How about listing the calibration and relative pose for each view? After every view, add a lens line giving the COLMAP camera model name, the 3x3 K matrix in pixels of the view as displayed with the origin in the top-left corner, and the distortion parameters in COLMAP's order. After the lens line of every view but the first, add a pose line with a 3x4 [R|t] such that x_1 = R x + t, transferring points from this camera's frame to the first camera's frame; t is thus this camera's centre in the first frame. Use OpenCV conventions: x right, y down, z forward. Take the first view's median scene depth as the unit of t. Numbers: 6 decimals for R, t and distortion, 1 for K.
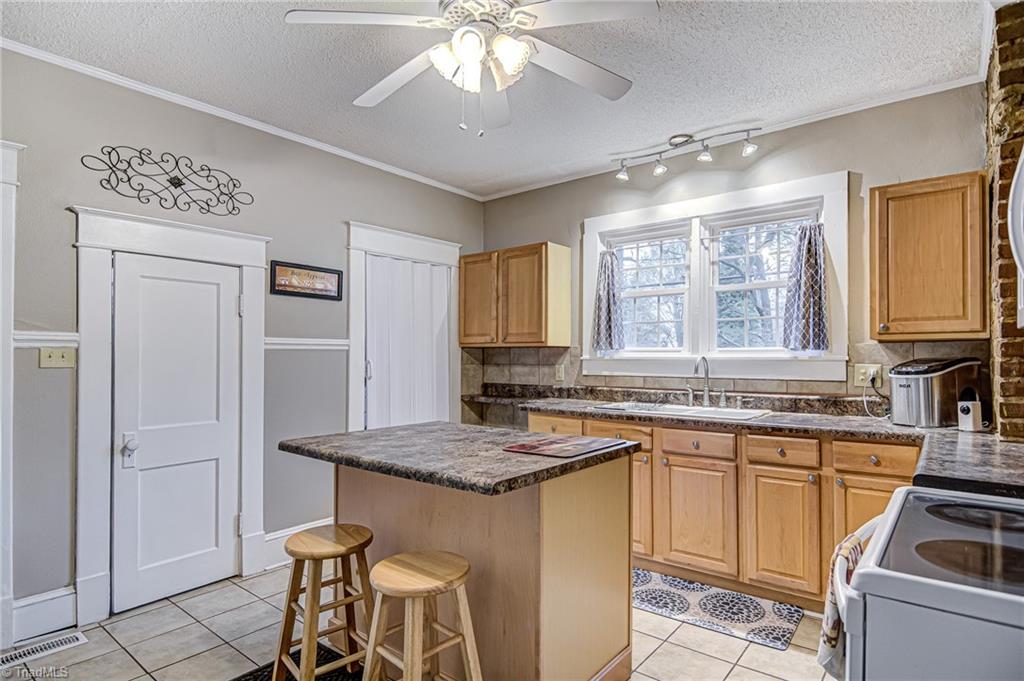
lens RADIAL K [[547.3, 0, 519.9], [0, 547.3, 349.0], [0, 0, 1]] dist [0.018721, -0.017236]
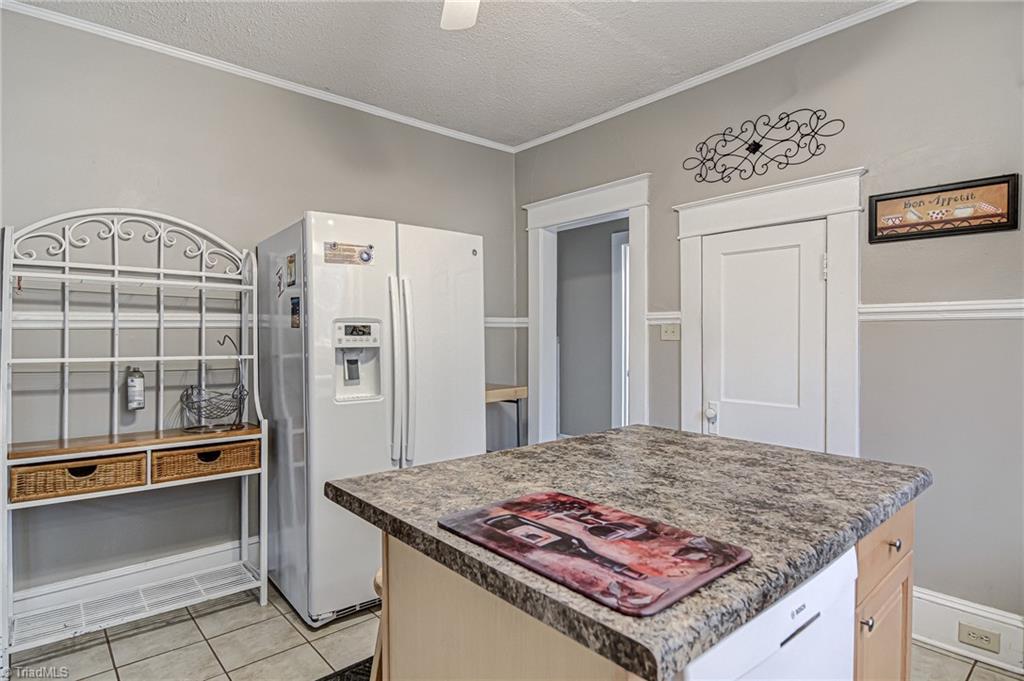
lens RADIAL K [[547.3, 0, 518.5], [0, 547.3, 337.7], [0, 0, 1]] dist [0.018721, -0.017236]
pose [[-0.179805, 0.010627, -0.983645, 0.367108], [0.017482, 0.999818, 0.007607, 0.010364], [0.983547, -0.015829, -0.179958, 0.728178]]
